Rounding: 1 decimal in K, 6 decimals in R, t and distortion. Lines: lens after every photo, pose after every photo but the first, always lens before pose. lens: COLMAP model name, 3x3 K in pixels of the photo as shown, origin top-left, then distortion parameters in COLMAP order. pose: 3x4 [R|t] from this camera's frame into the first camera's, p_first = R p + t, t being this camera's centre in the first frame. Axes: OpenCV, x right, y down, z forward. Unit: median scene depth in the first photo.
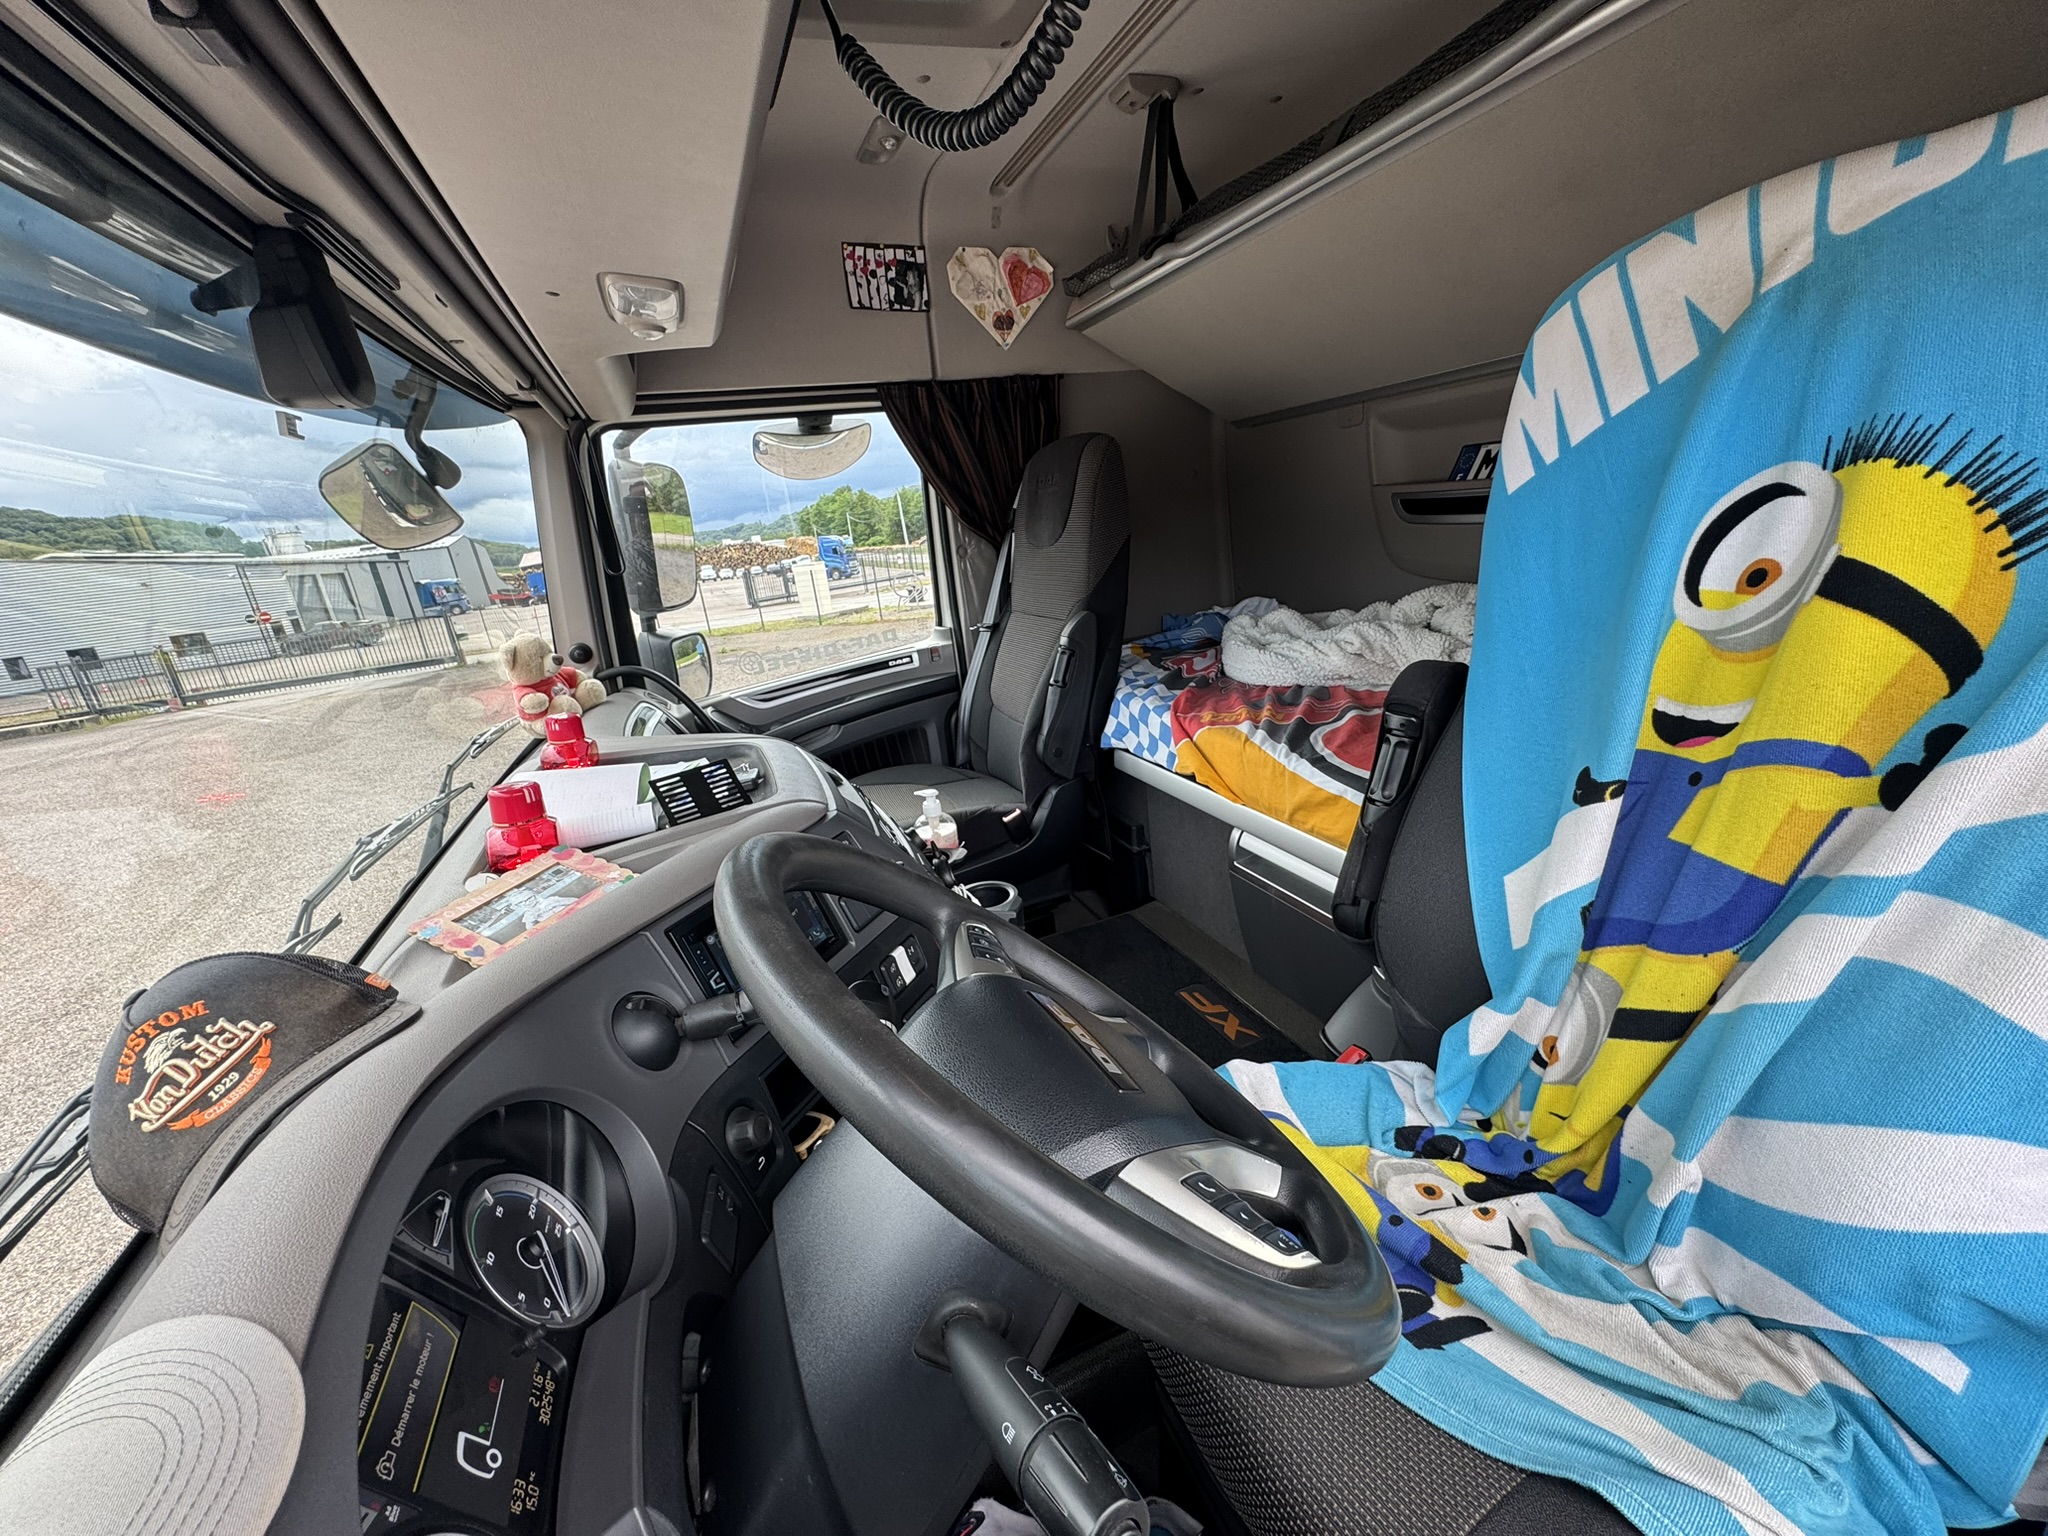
lens RADIAL K [[818.1, 0, 1024.0], [0, 818.1, 768.0], [0, 0, 1]] dist [-0.004098, 0.000399]
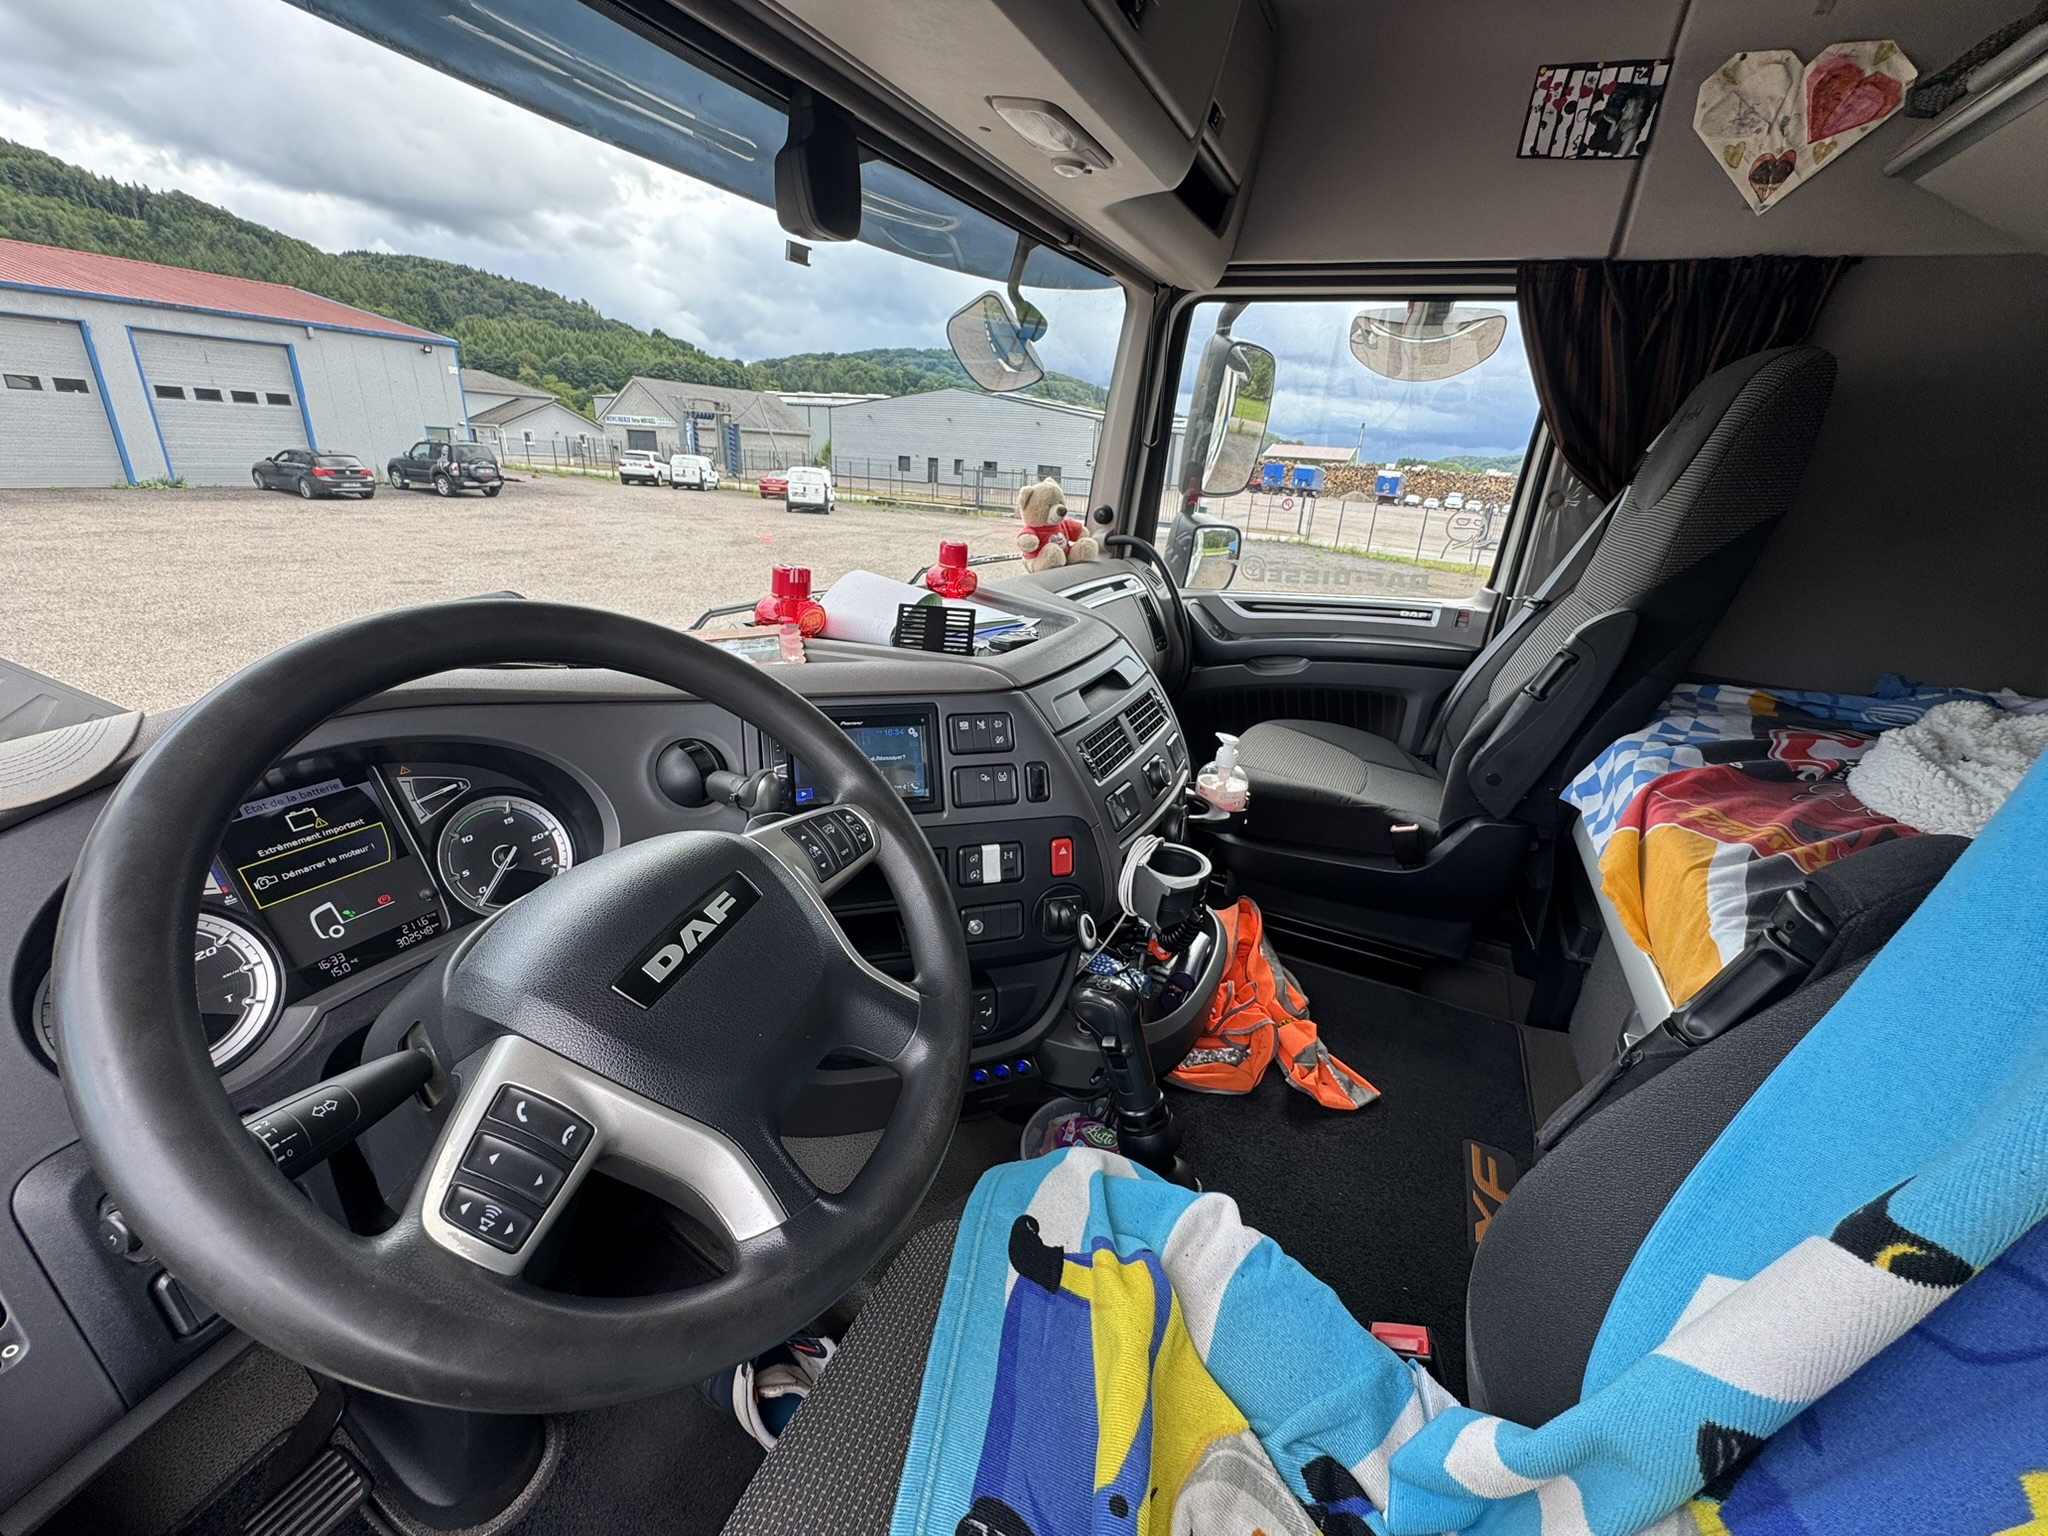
lens RADIAL K [[818.1, 0, 1024.0], [0, 818.1, 768.0], [0, 0, 1]] dist [-0.004098, 0.000399]
pose [[0.658121, 0.411373, -0.630594, 0.218936], [-0.351104, 0.908581, 0.226288, -0.044930], [0.666035, 0.072479, 0.742391, 0.155447]]
